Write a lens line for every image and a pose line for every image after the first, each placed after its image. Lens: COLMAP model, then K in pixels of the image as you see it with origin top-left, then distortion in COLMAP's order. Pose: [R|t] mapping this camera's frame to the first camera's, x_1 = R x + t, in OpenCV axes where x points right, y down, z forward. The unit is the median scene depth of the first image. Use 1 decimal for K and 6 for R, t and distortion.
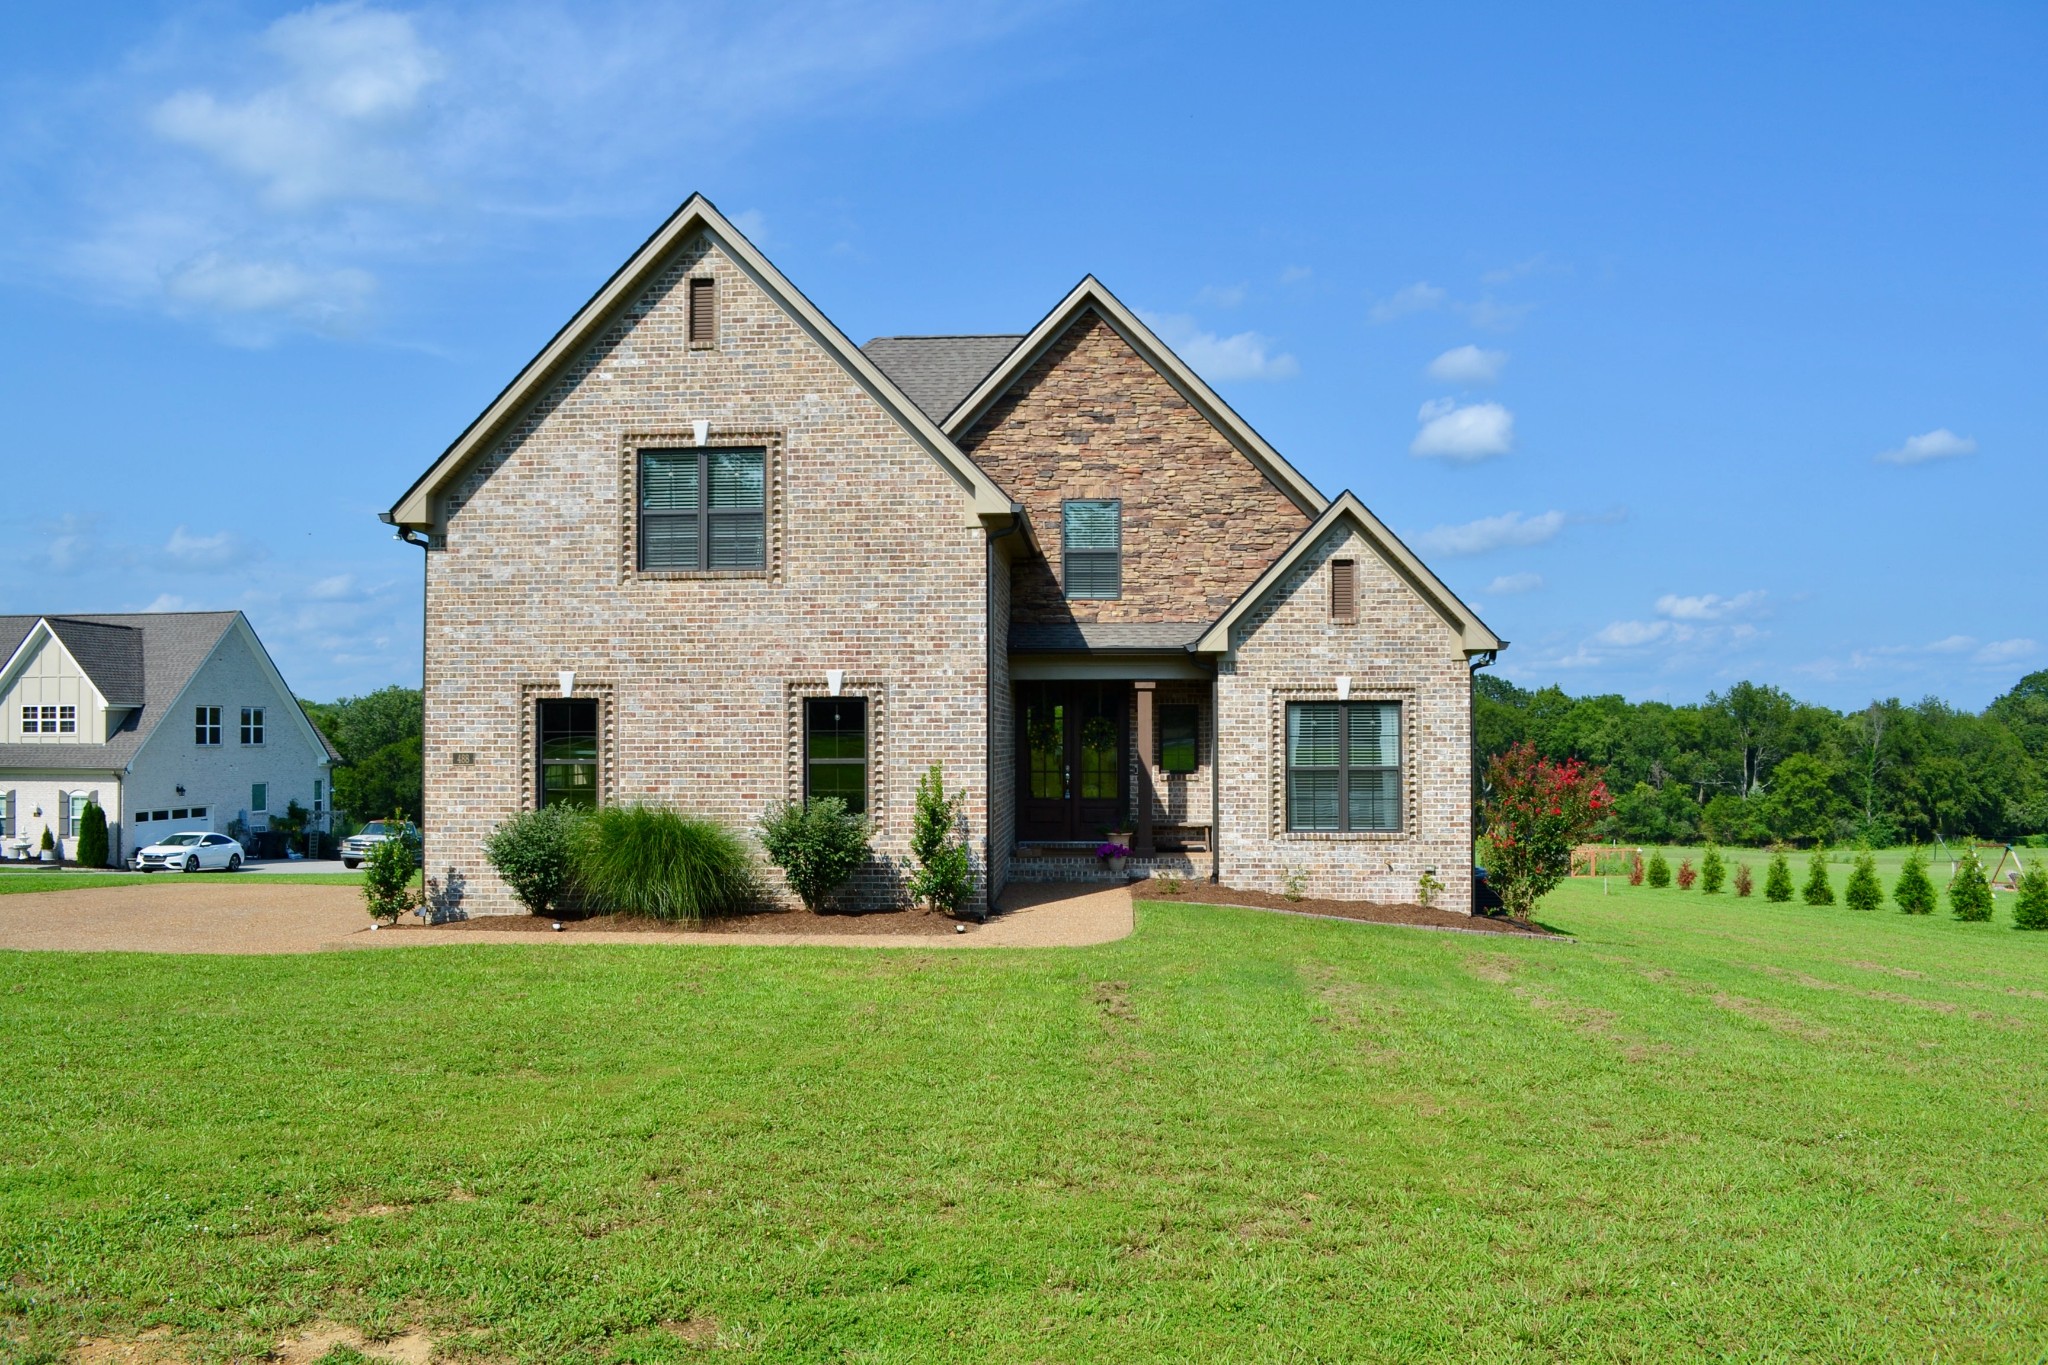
lens RADIAL K [[1635.8, 0, 1005.8], [0, 1635.8, 737.4], [0, 0, 1]] dist [-0.078829, 0.007276]
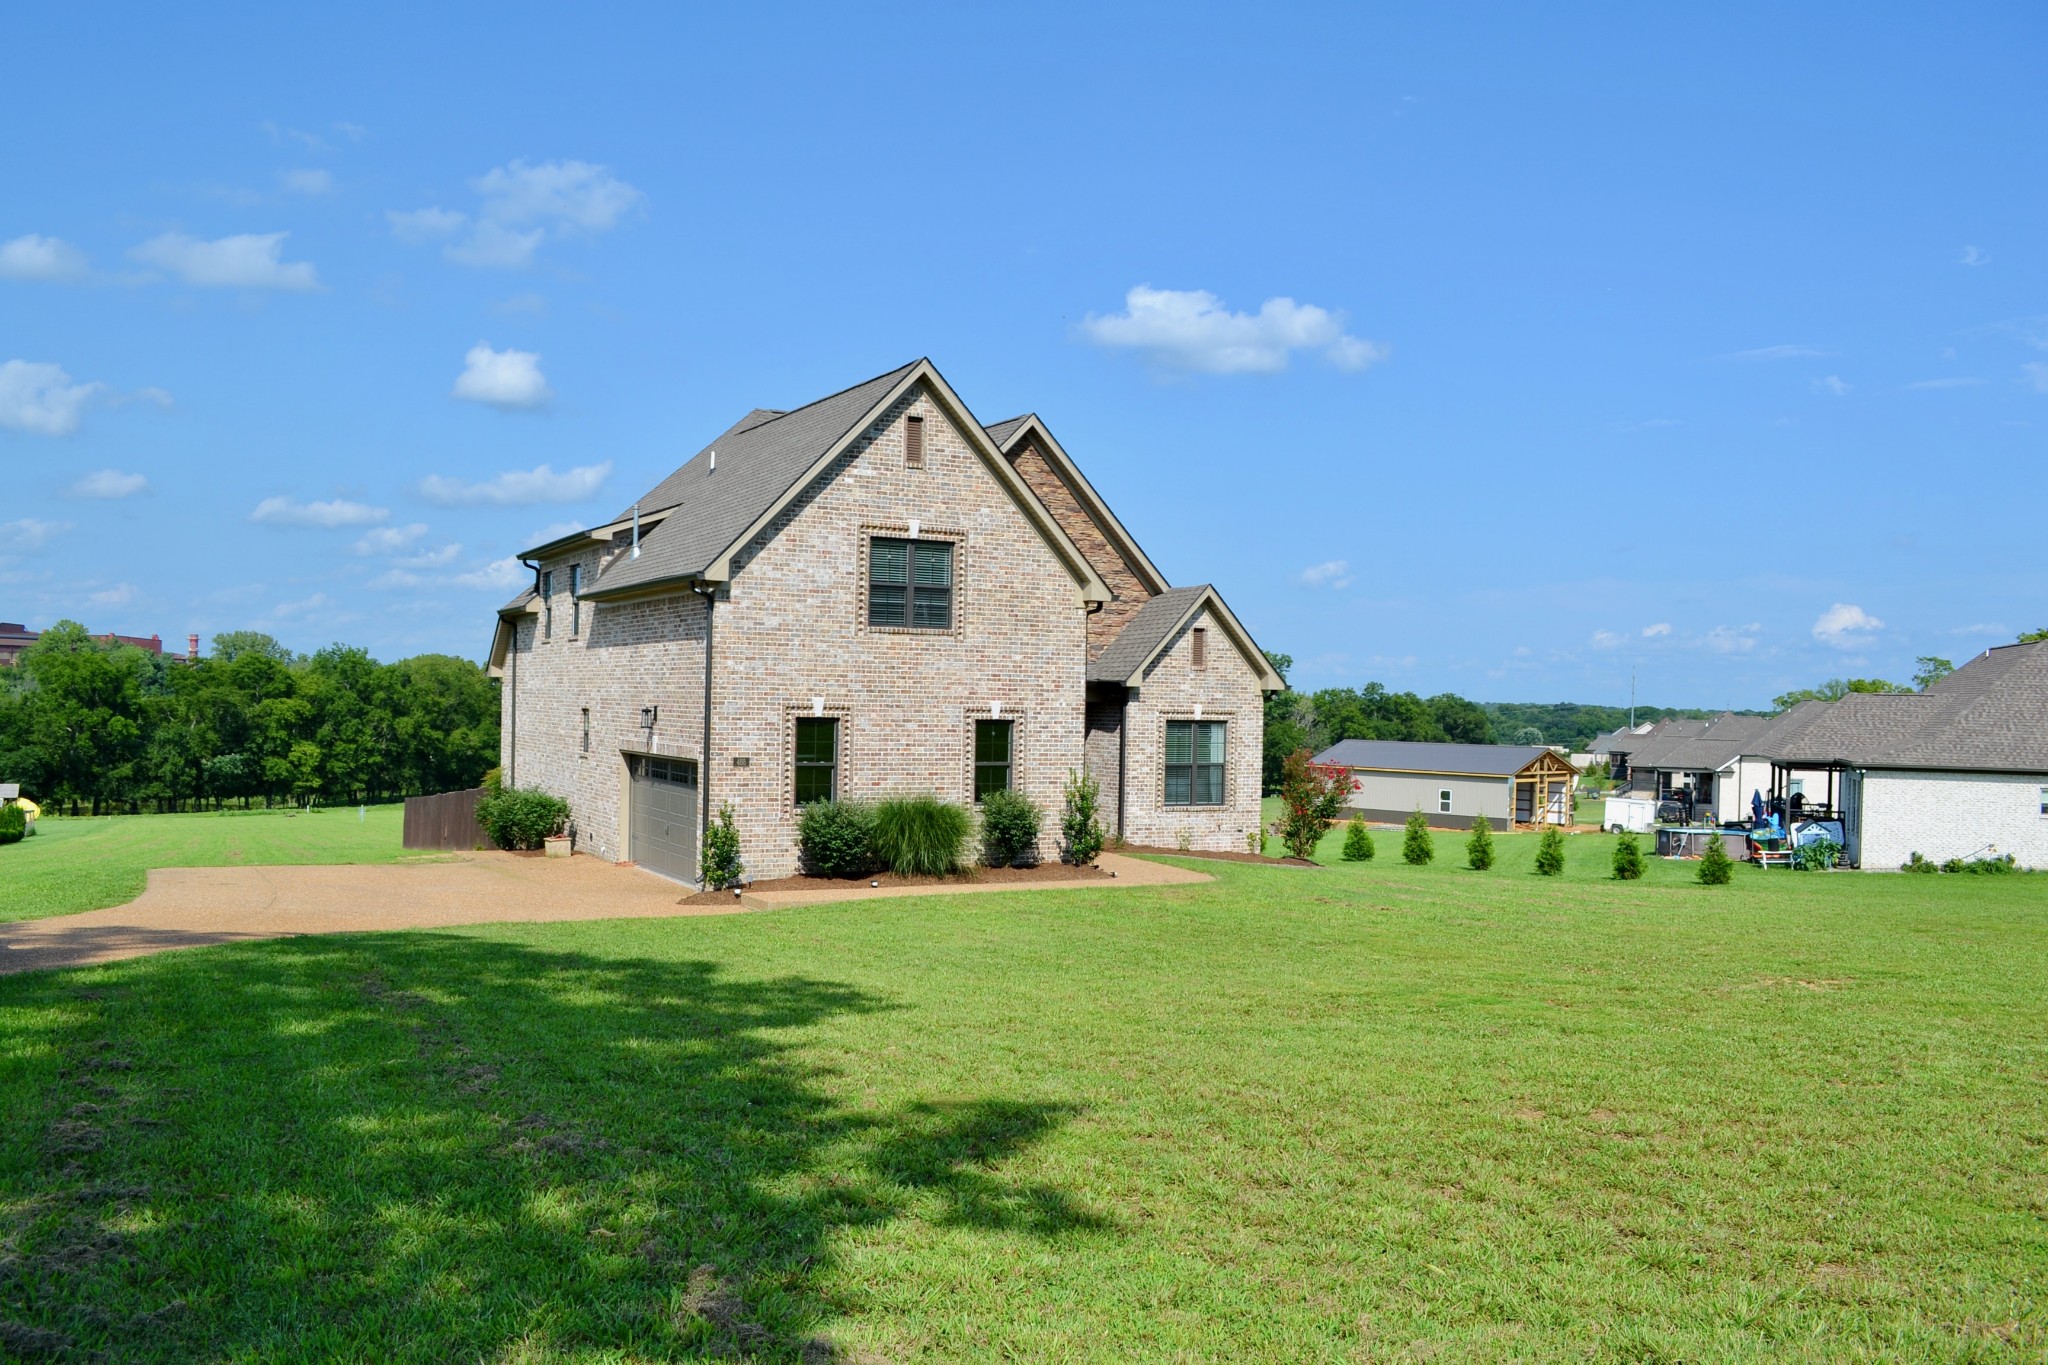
lens RADIAL K [[1635.8, 0, 1005.1], [0, 1635.8, 745.9], [0, 0, 1]] dist [-0.078829, 0.007276]
pose [[0.846594, 0.004522, 0.532220, -0.788448], [-0.022368, 0.999383, 0.027089, -0.037122], [-0.531769, -0.034838, 0.846173, -0.212761]]
